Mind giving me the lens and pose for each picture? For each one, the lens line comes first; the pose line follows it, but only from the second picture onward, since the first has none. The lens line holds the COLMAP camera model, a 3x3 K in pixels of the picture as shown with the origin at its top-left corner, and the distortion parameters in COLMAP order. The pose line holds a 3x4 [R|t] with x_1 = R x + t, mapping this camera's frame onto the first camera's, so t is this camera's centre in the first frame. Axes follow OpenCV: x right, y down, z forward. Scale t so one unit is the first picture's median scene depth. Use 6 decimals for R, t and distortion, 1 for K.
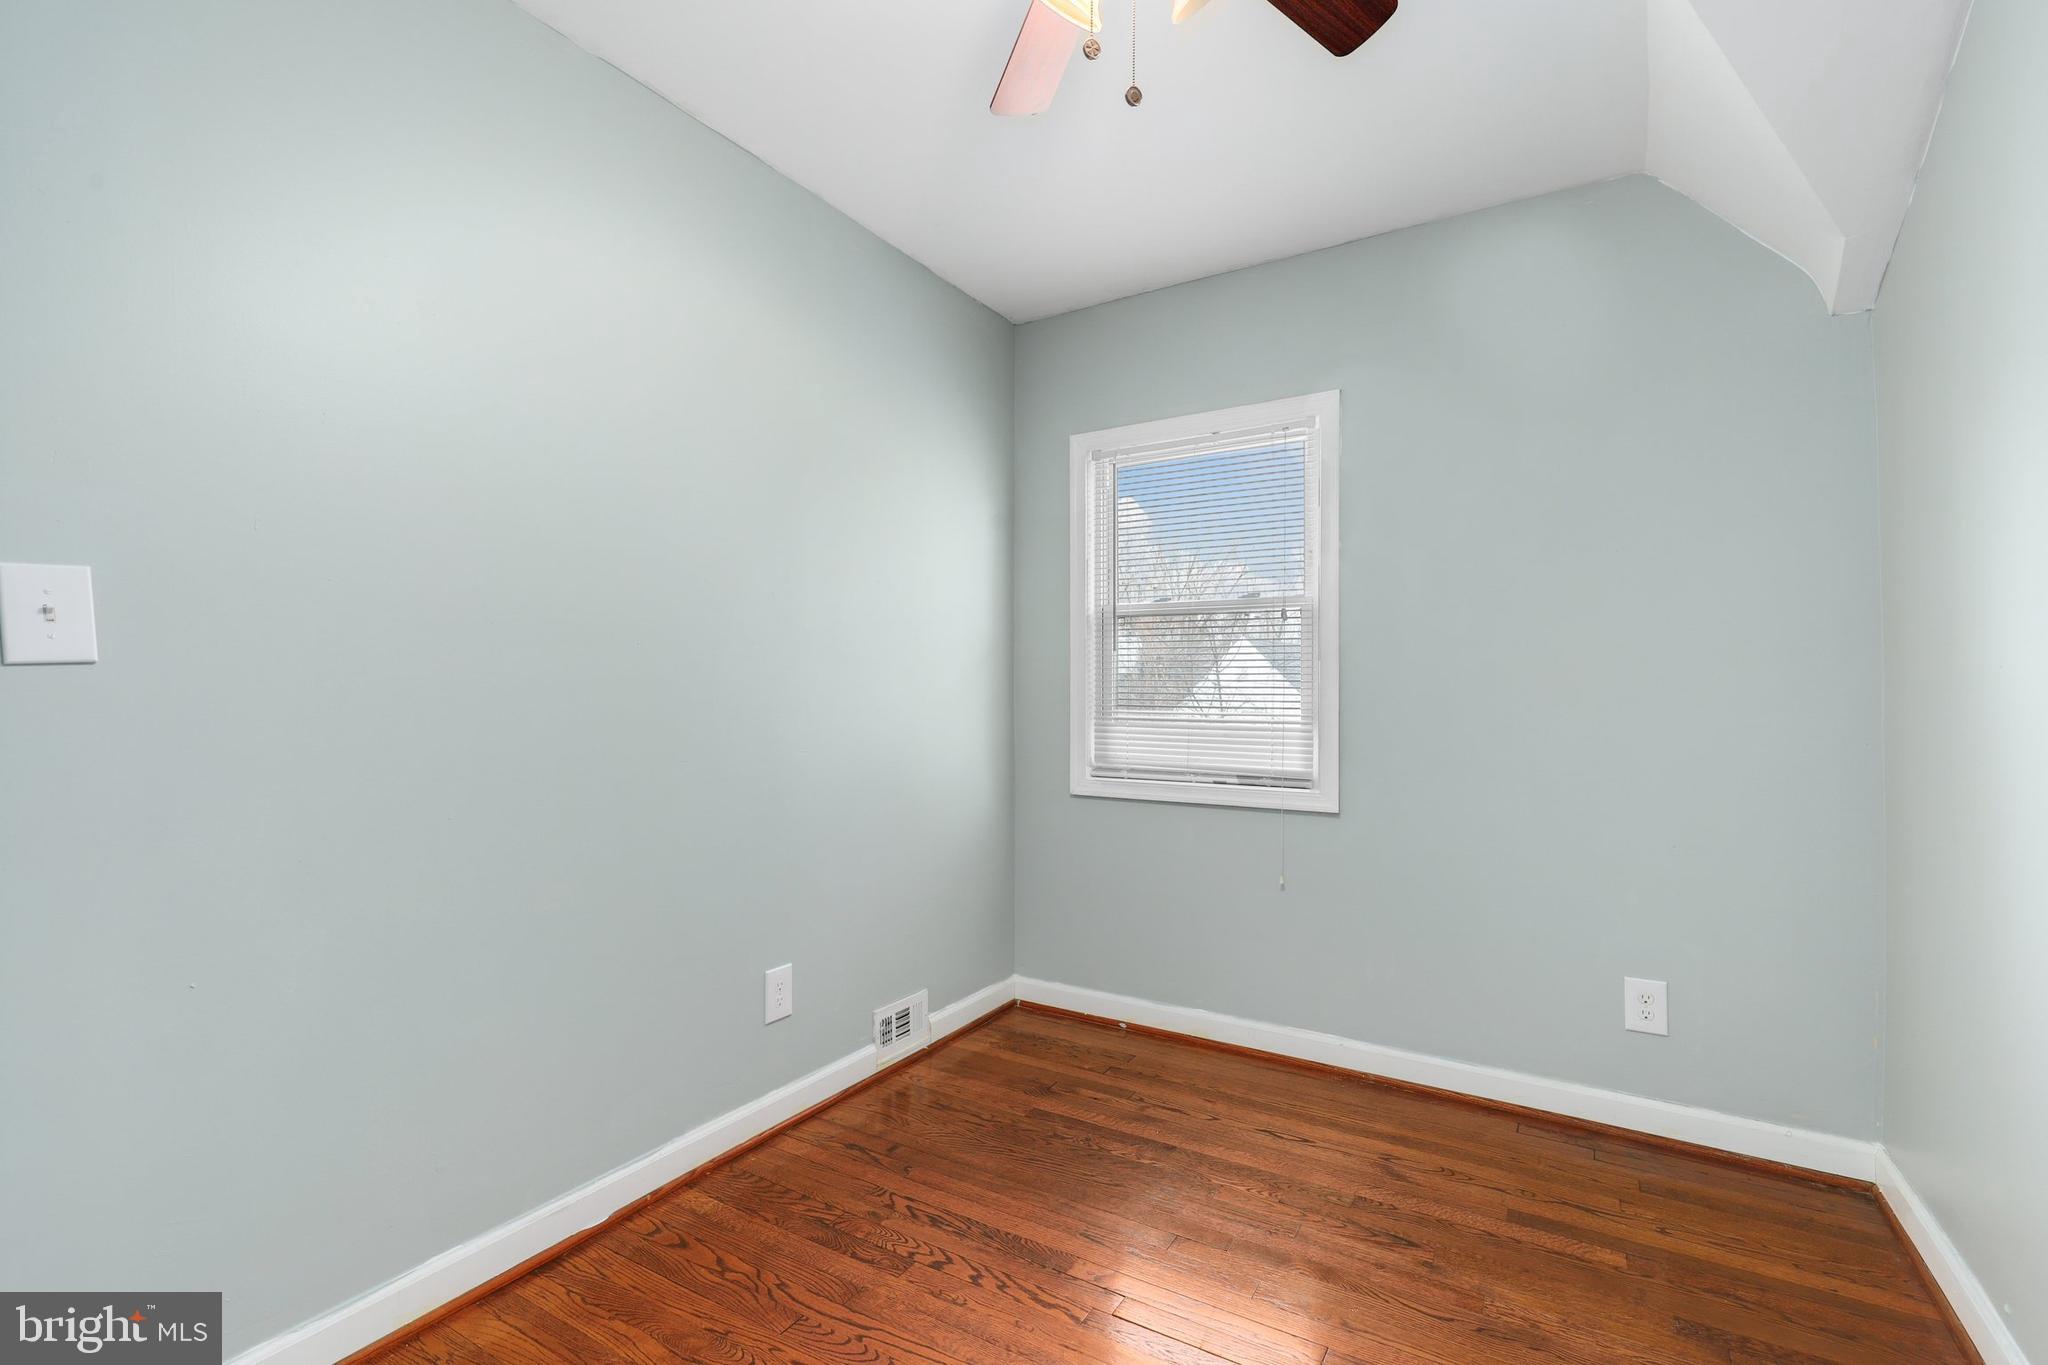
lens RADIAL K [[926.7, 0, 1023.7], [0, 926.7, 683.1], [0, 0, 1]] dist [0.003617, 0.001383]
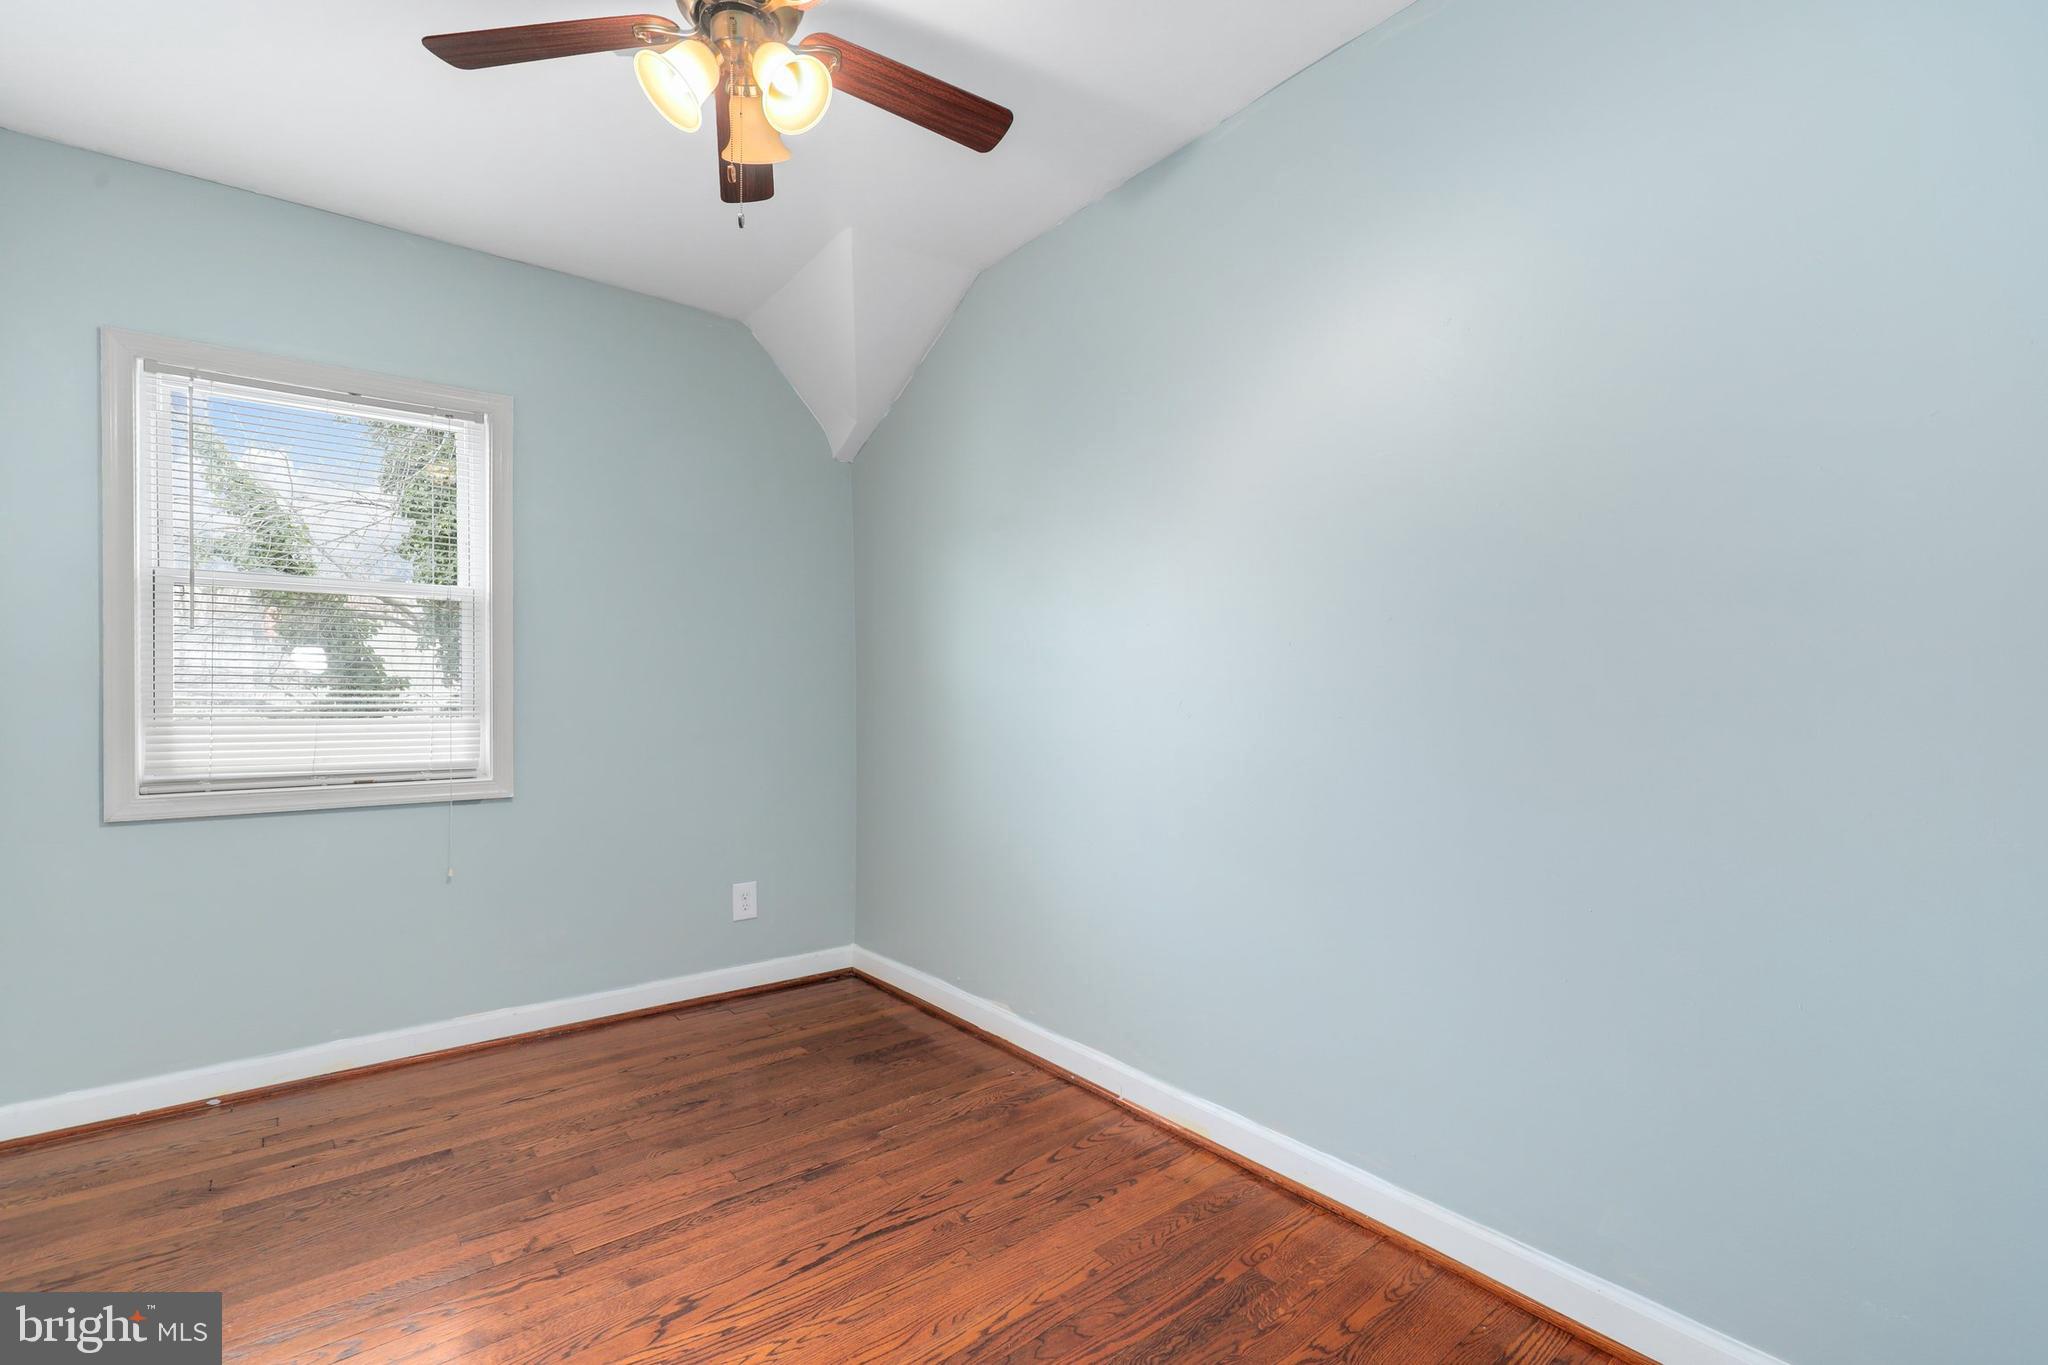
lens RADIAL K [[926.7, 0, 1022.3], [0, 926.7, 686.8], [0, 0, 1]] dist [0.003617, 0.001383]
pose [[0.333363, 0.004509, 0.942788, -0.538936], [-0.009299, 0.999956, -0.001494, 0.011342], [-0.942753, -0.008269, 0.333391, 0.111599]]
